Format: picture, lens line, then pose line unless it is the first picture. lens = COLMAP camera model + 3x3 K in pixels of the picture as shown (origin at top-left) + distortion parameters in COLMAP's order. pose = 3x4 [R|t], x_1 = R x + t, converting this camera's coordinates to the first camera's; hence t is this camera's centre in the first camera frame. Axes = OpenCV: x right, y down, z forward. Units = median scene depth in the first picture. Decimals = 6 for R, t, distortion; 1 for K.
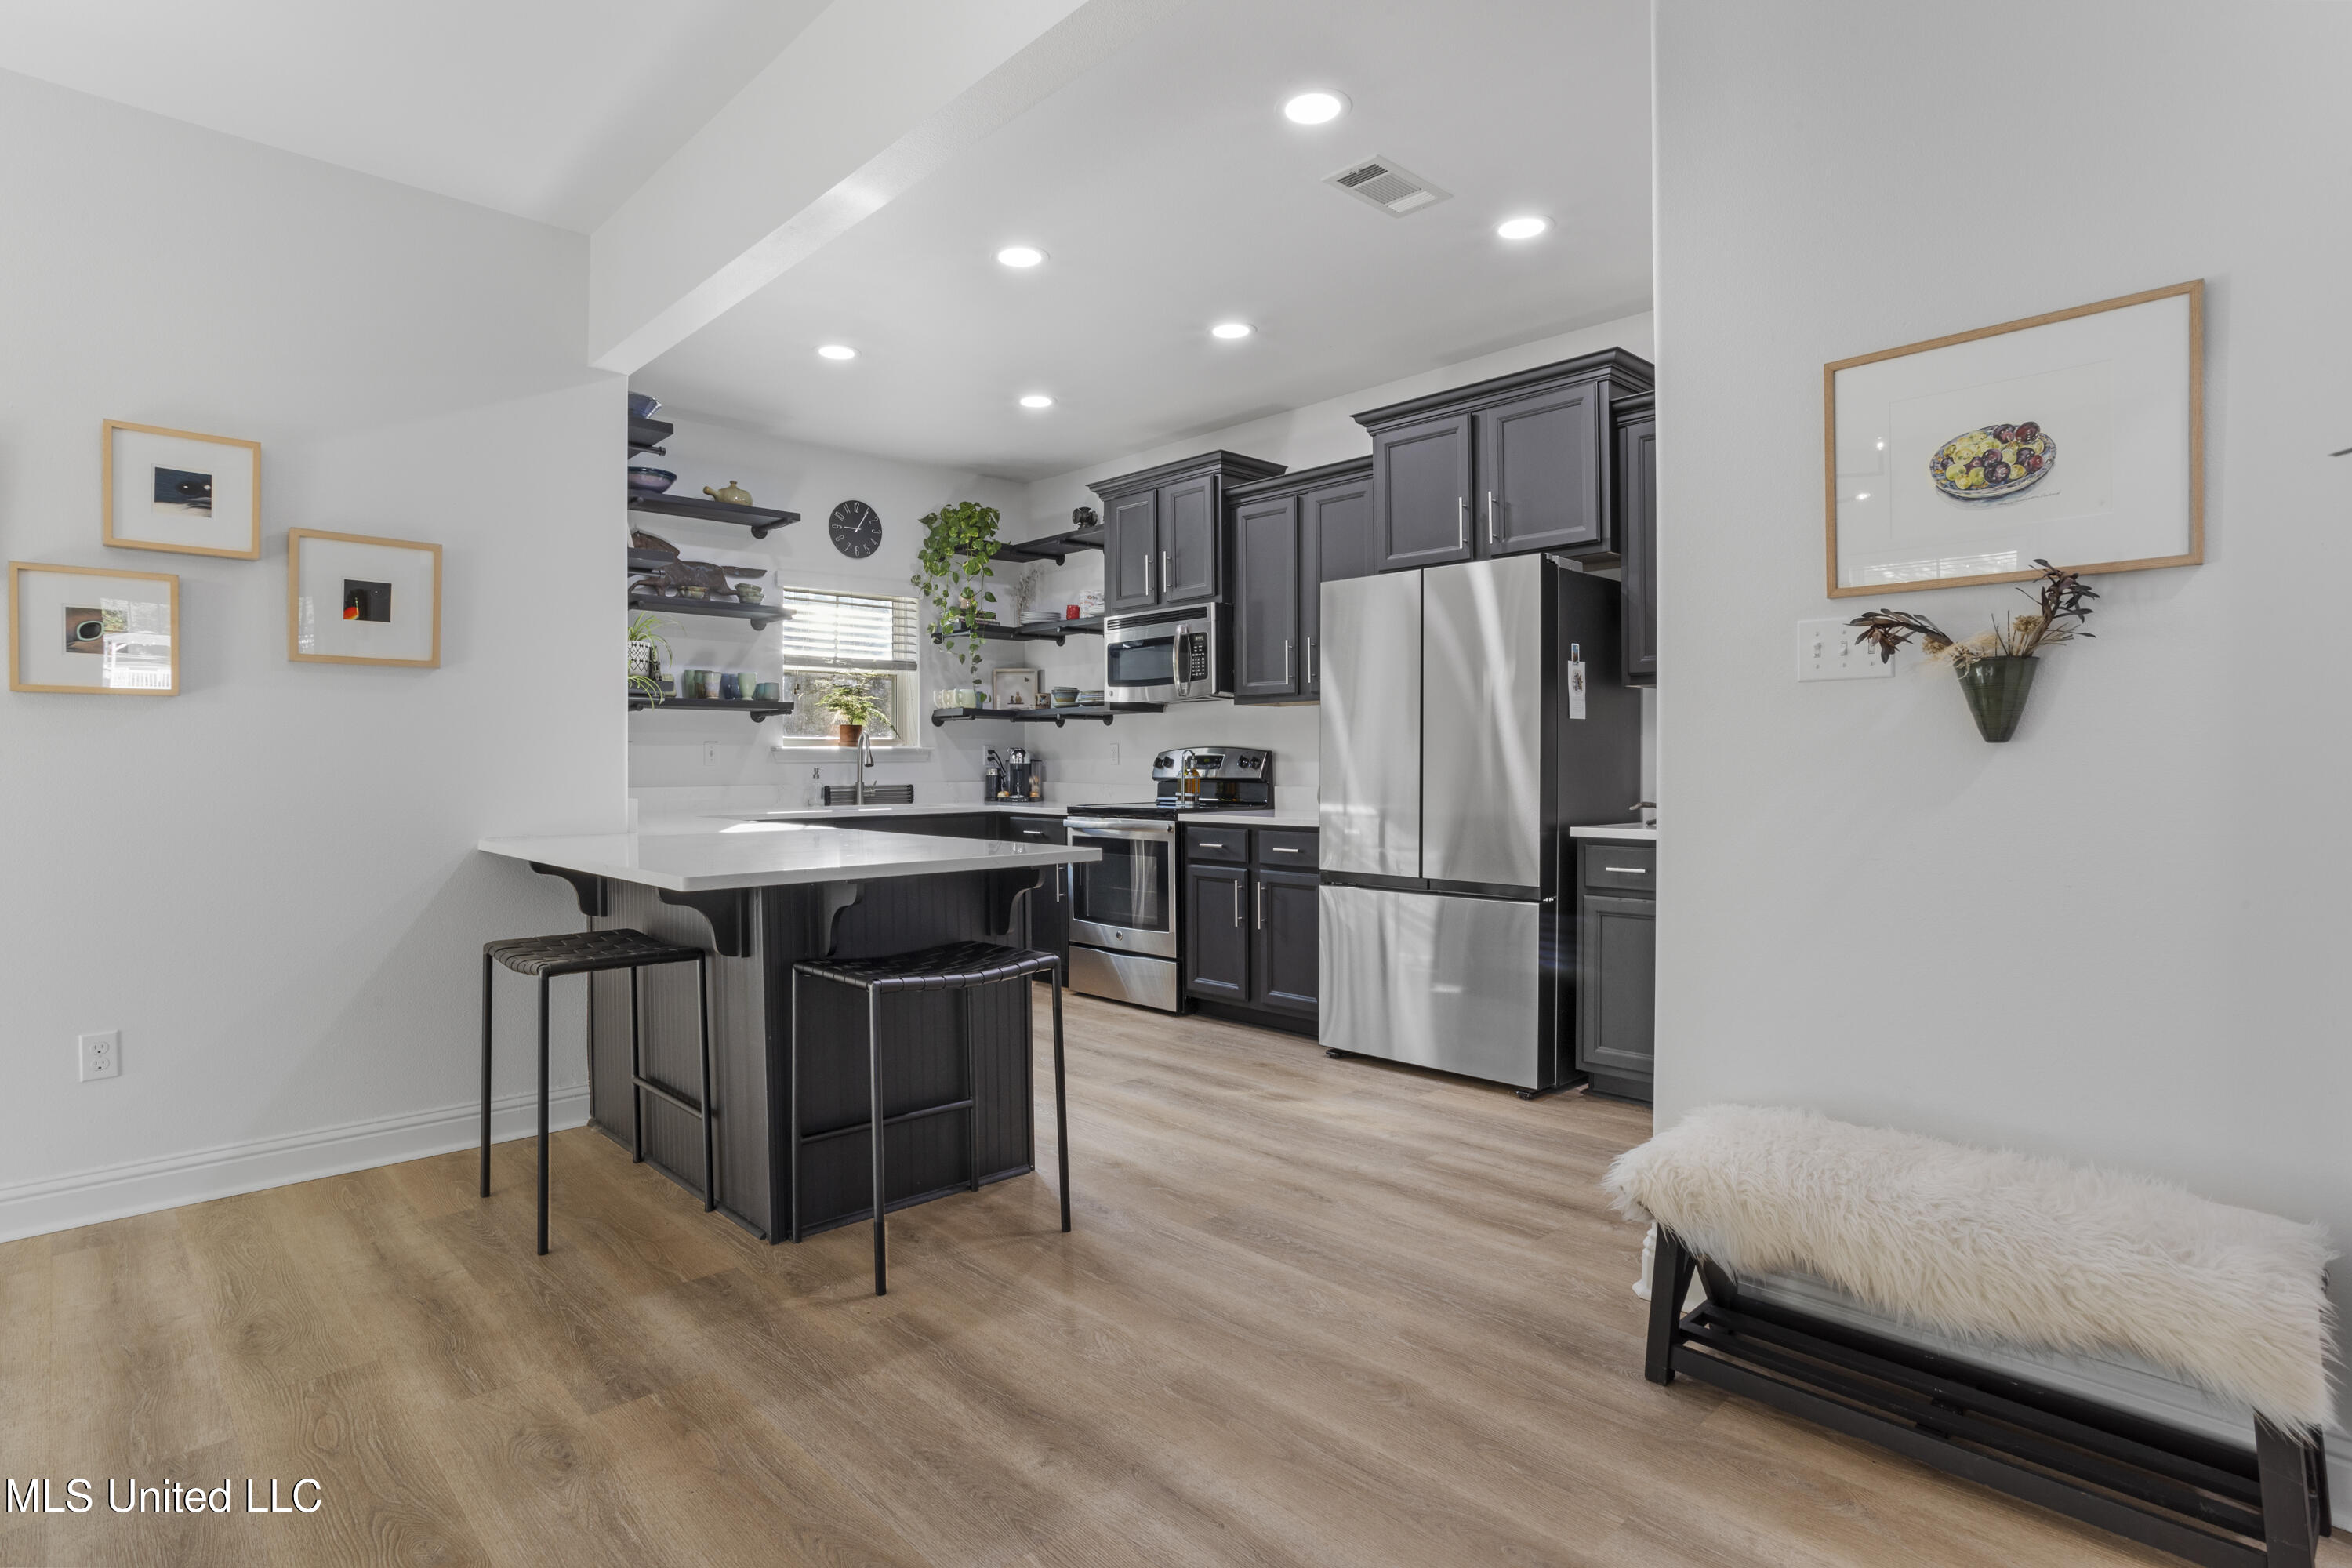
lens RADIAL K [[1190.2, 0, 1185.8], [0, 1190.2, 774.5], [0, 0, 1]] dist [-0.021857, 0.002256]
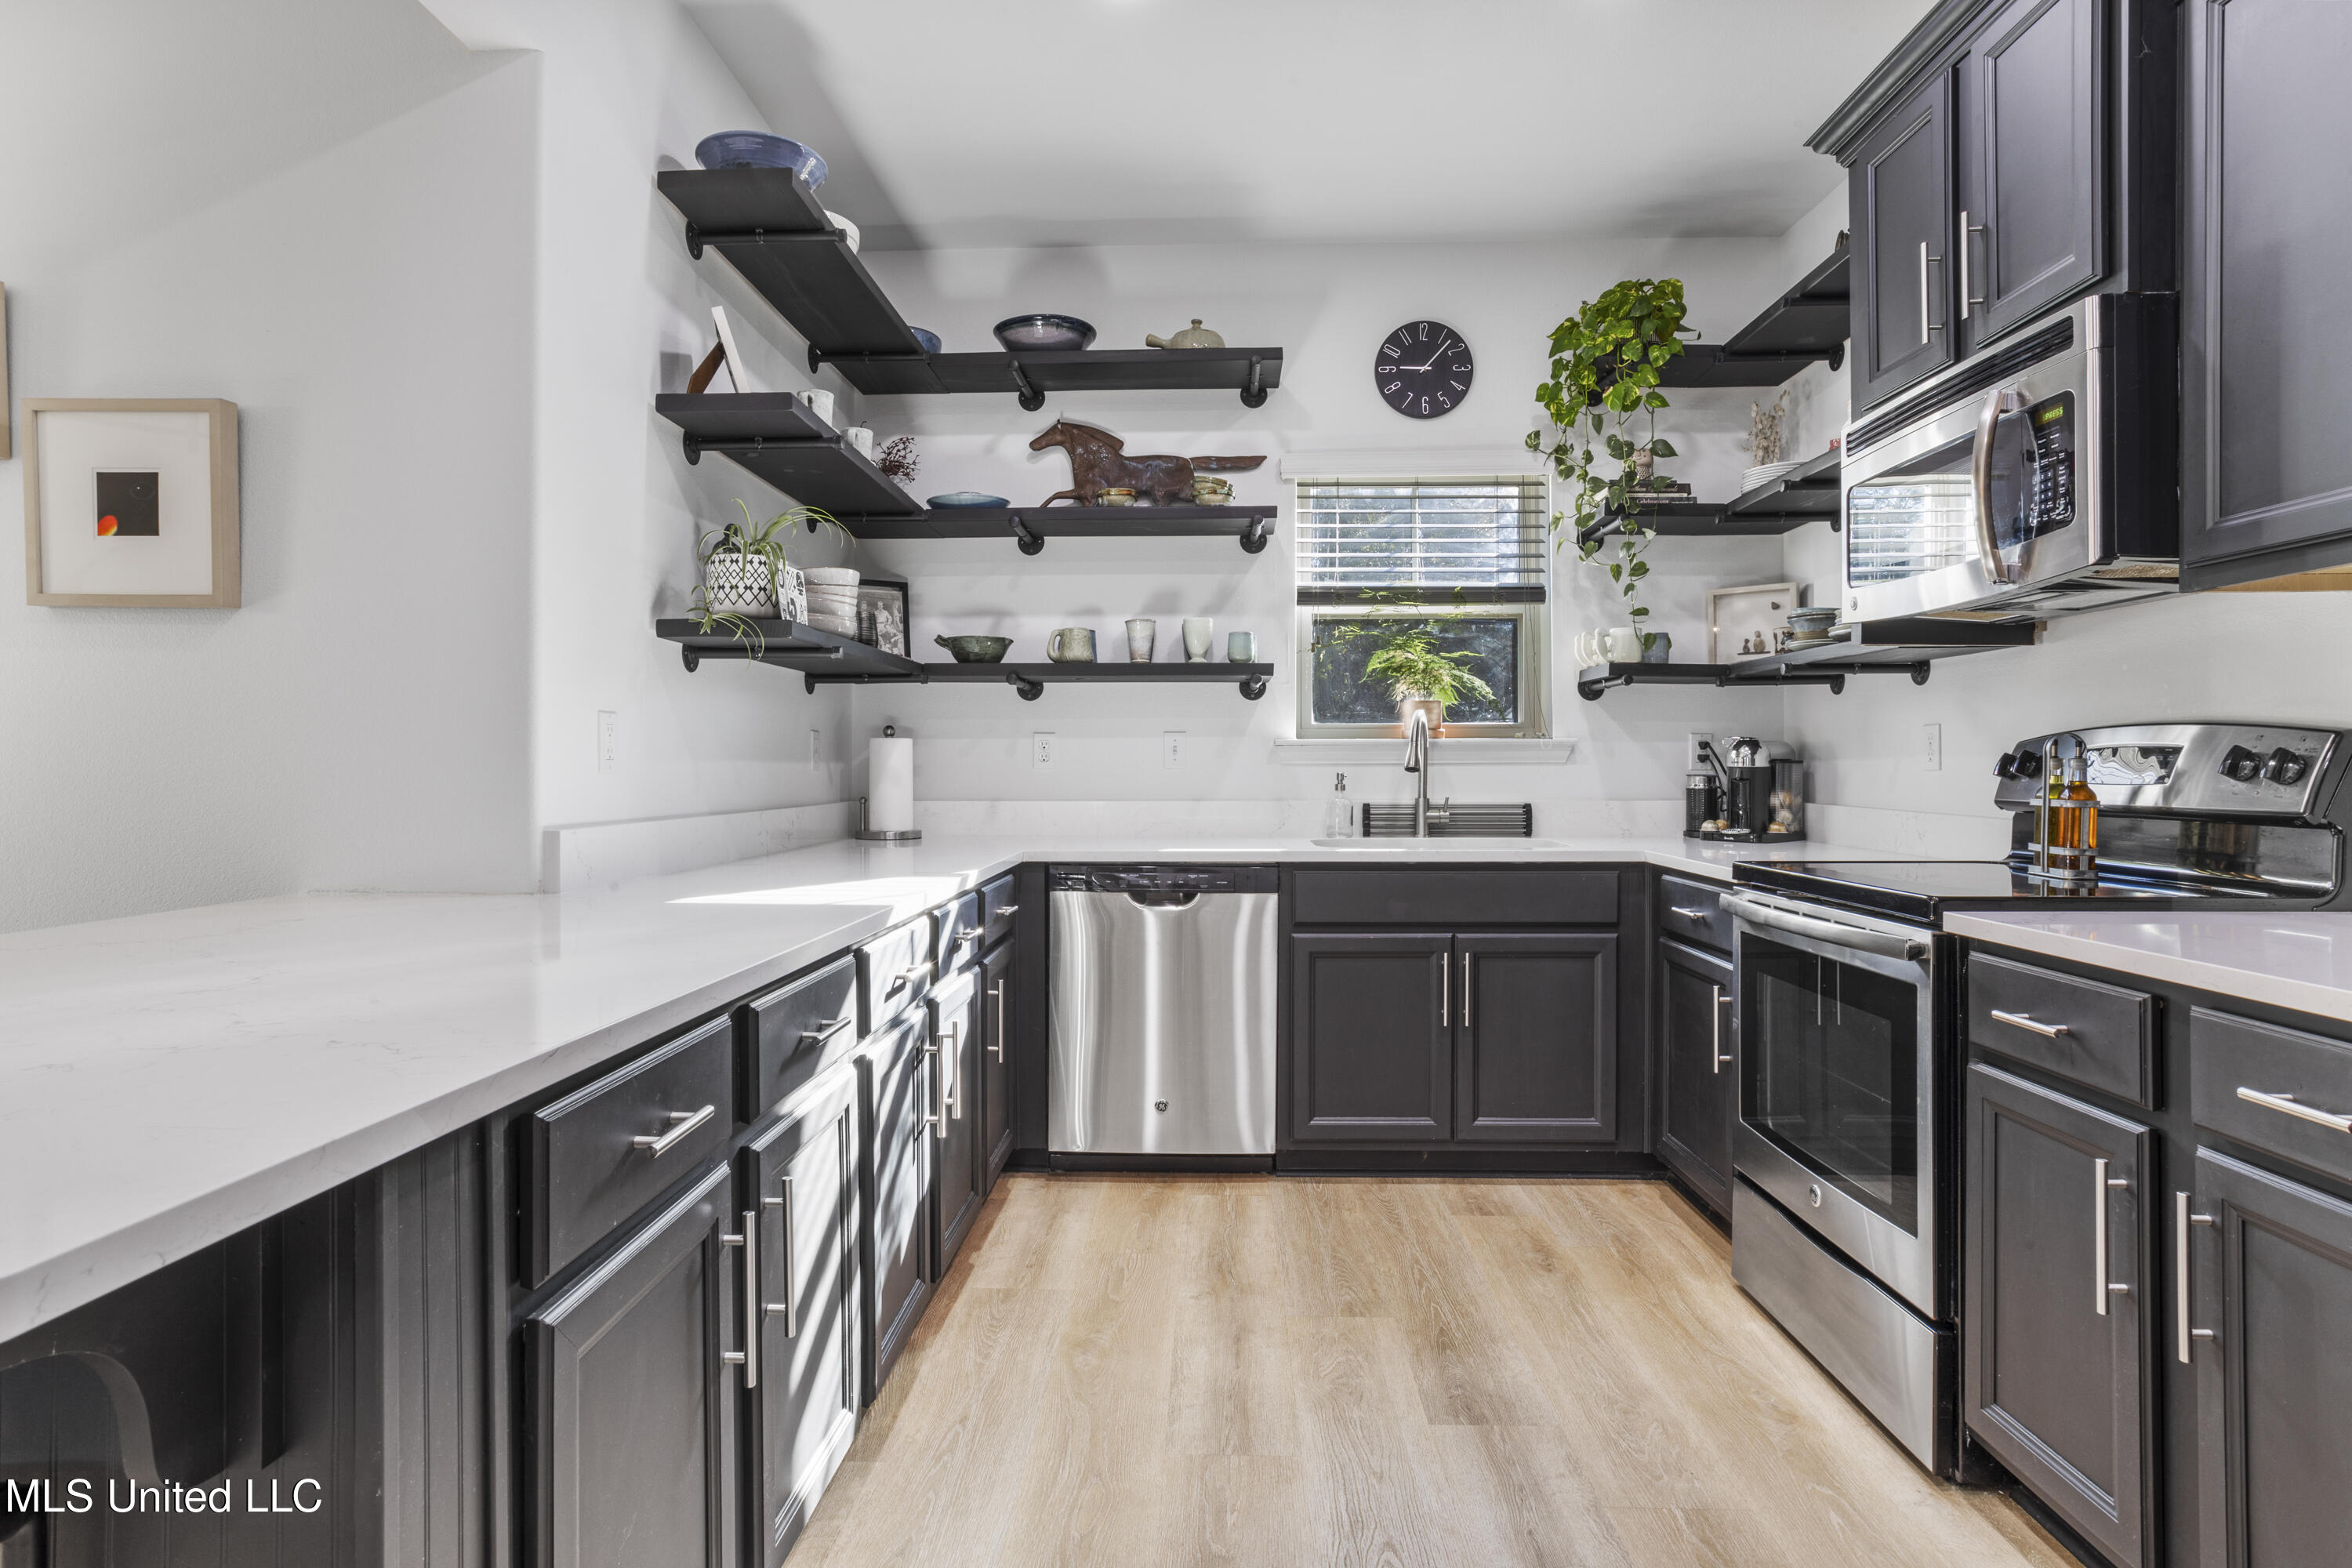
lens RADIAL K [[1190.2, 0, 1261.8], [0, 1190.2, 767.8], [0, 0, 1]] dist [-0.021857, 0.002256]
pose [[0.699050, 0.002523, -0.715068, 0.088364], [-0.008101, 0.999958, -0.004392, -0.005340], [0.715027, 0.008862, 0.699041, 0.534687]]
